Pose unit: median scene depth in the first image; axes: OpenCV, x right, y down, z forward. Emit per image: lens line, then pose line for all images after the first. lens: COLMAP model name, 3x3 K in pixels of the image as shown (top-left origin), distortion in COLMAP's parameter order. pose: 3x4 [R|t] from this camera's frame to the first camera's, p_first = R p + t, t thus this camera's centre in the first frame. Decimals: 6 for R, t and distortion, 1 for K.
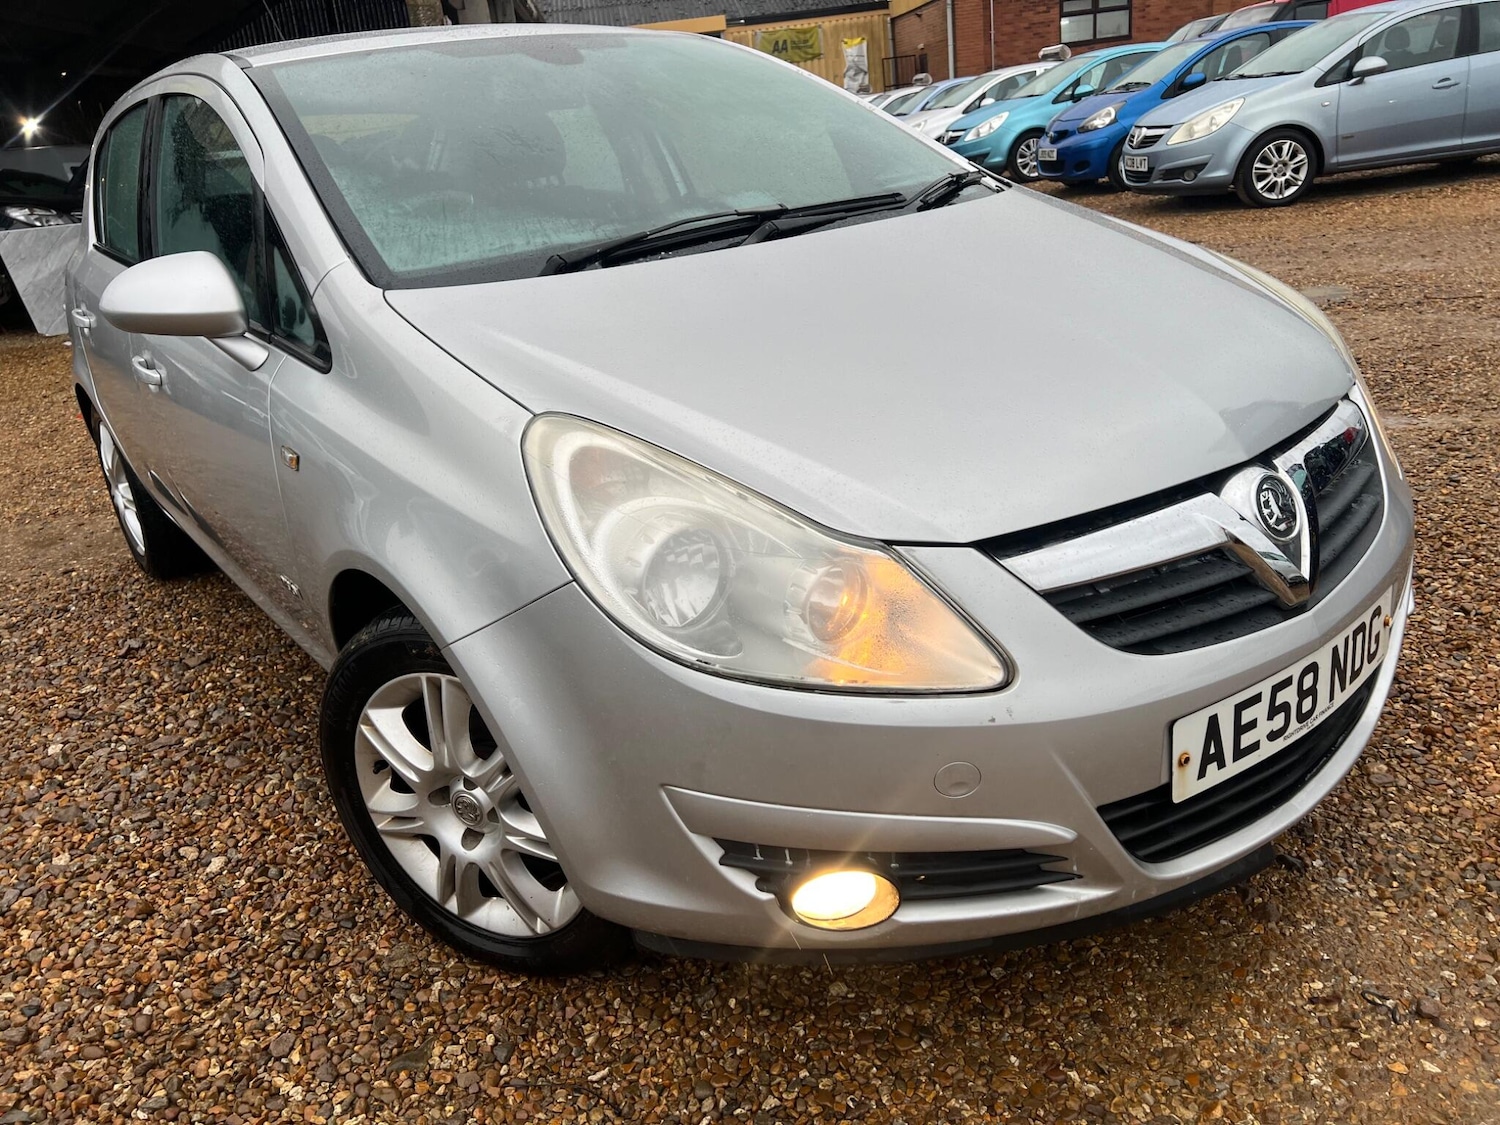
lens RADIAL K [[1186.0, 0, 726.2], [0, 1186.0, 559.1], [0, 0, 1]] dist [0.064376, -0.076246]
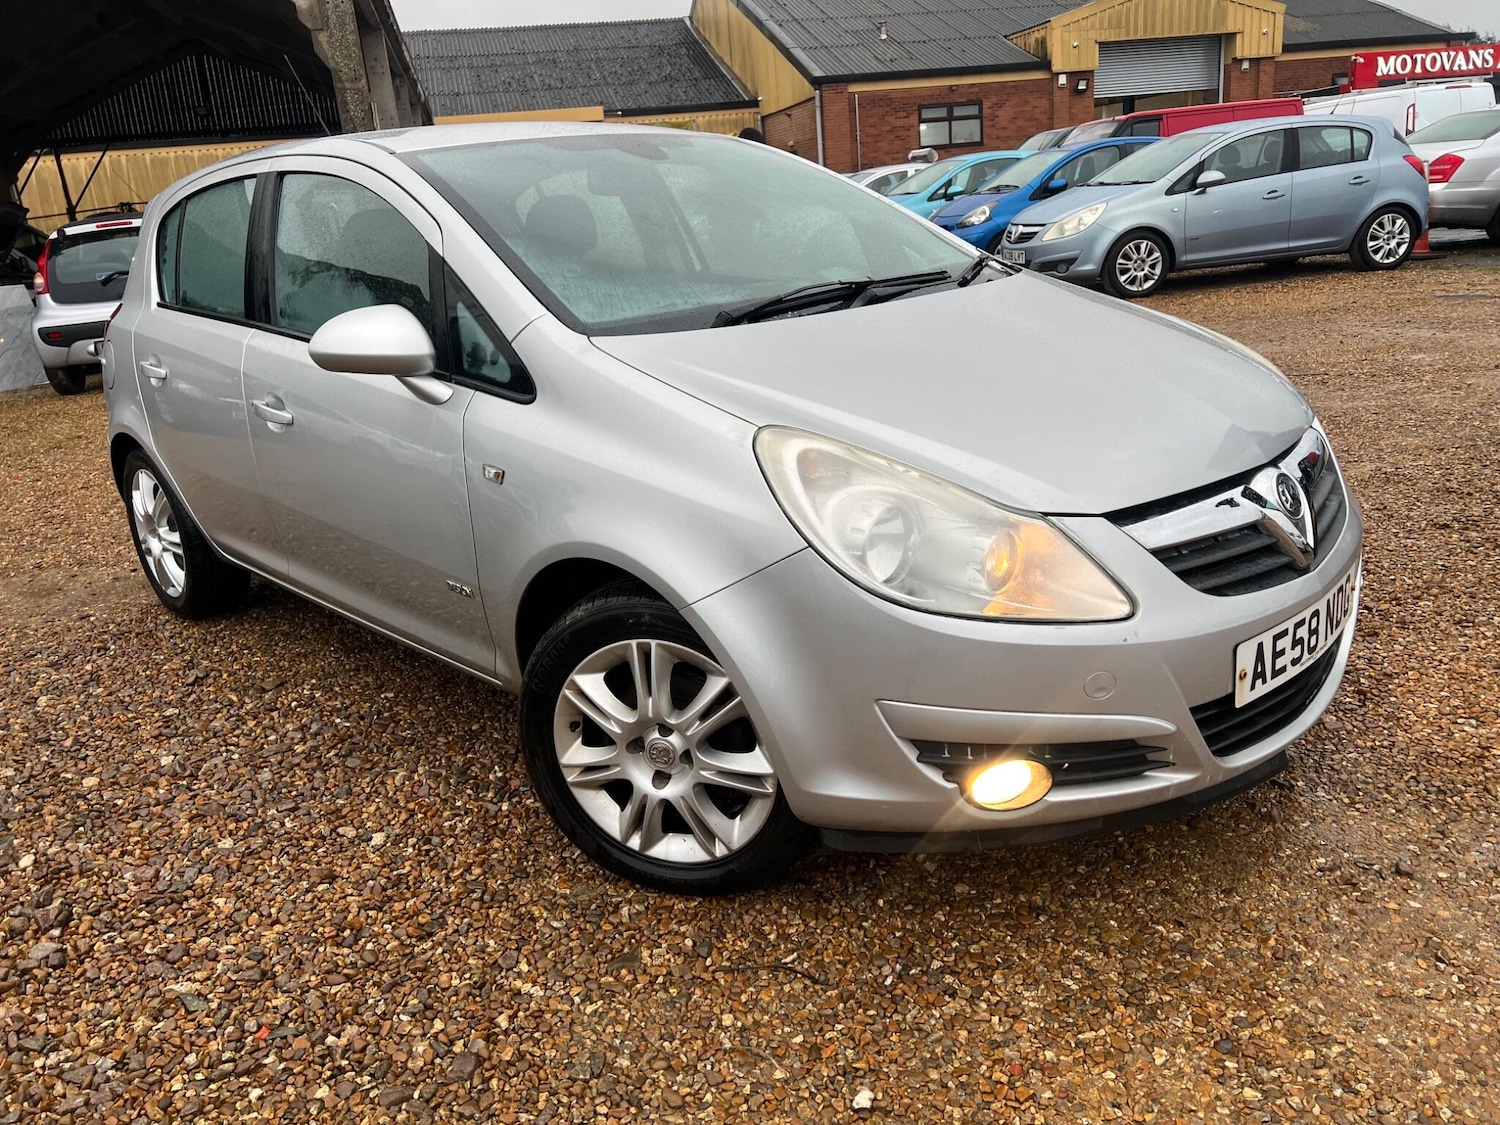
lens RADIAL K [[1204.0, 0, 745.2], [0, 1204.0, 553.0], [0, 0, 1]] dist [0.050886, -0.043431]
pose [[0.990122, -0.008320, 0.139960, -0.301273], [0.018572, 0.997225, -0.072099, 0.093526], [-0.138972, 0.073986, 0.987529, -0.246714]]
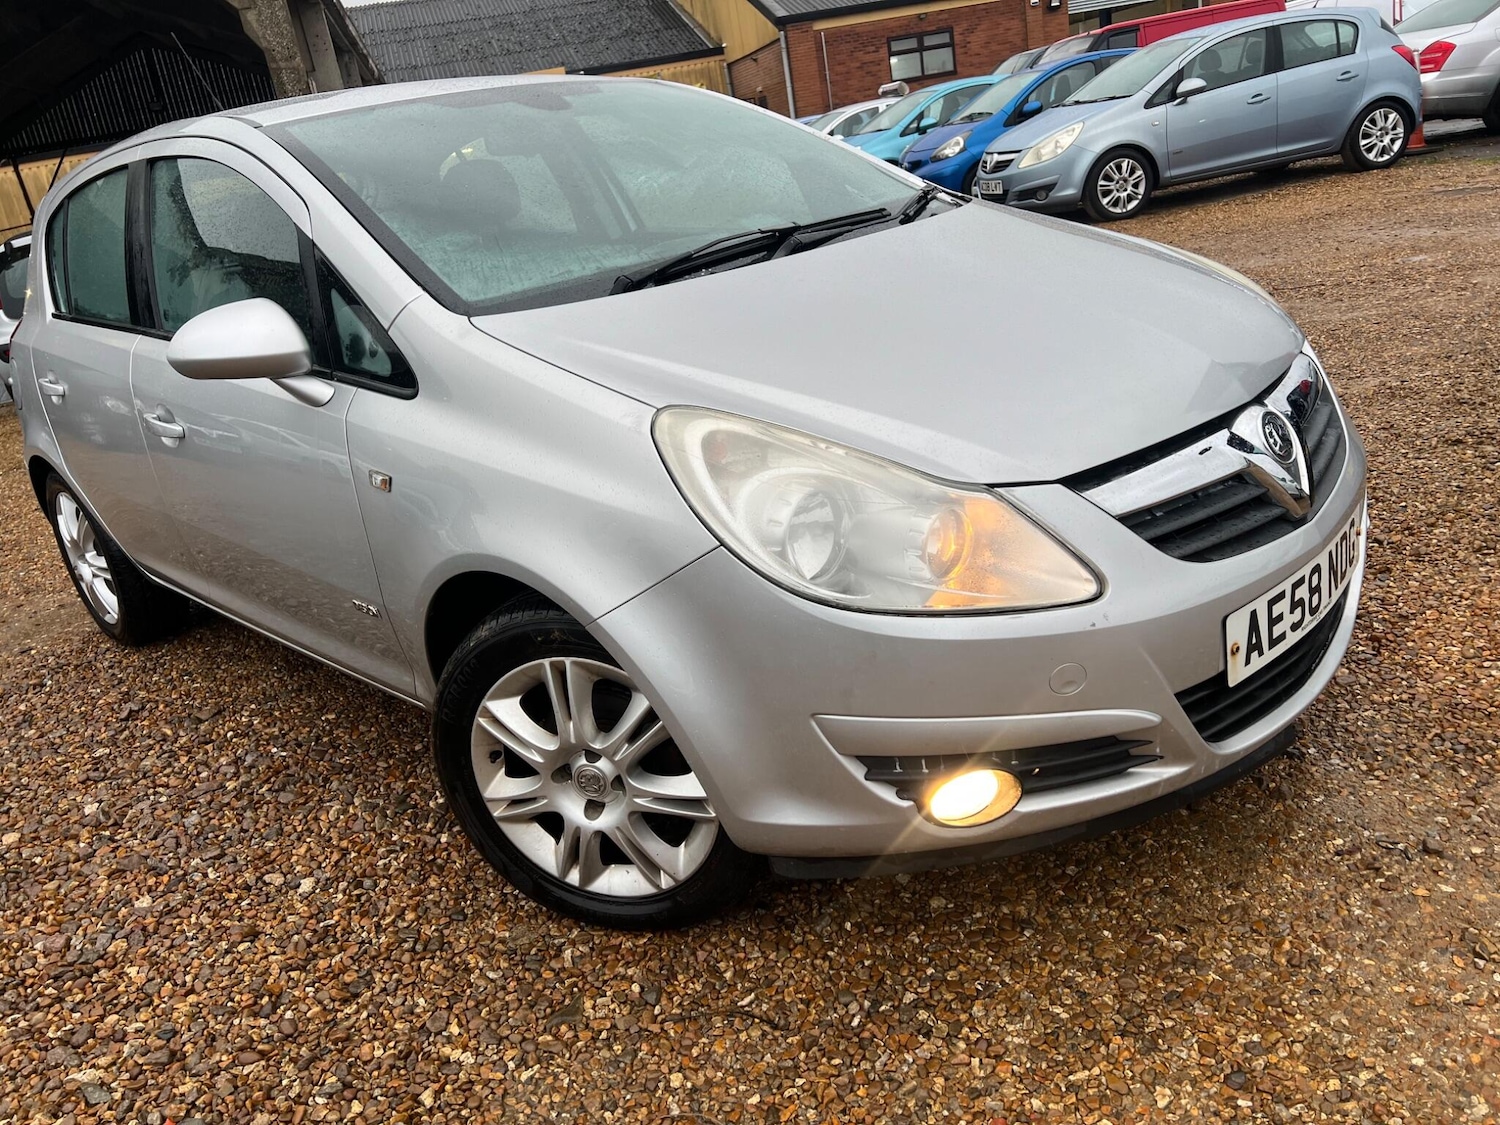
lens RADIAL K [[1195.3, 0, 738.7], [0, 1195.3, 569.7], [0, 0, 1]] dist [0.056053, -0.057375]
pose [[0.988164, -0.093045, 0.121959, -0.197500], [0.096579, 0.995051, -0.023382, 0.054361], [-0.119179, 0.034884, 0.992260, -0.112309]]
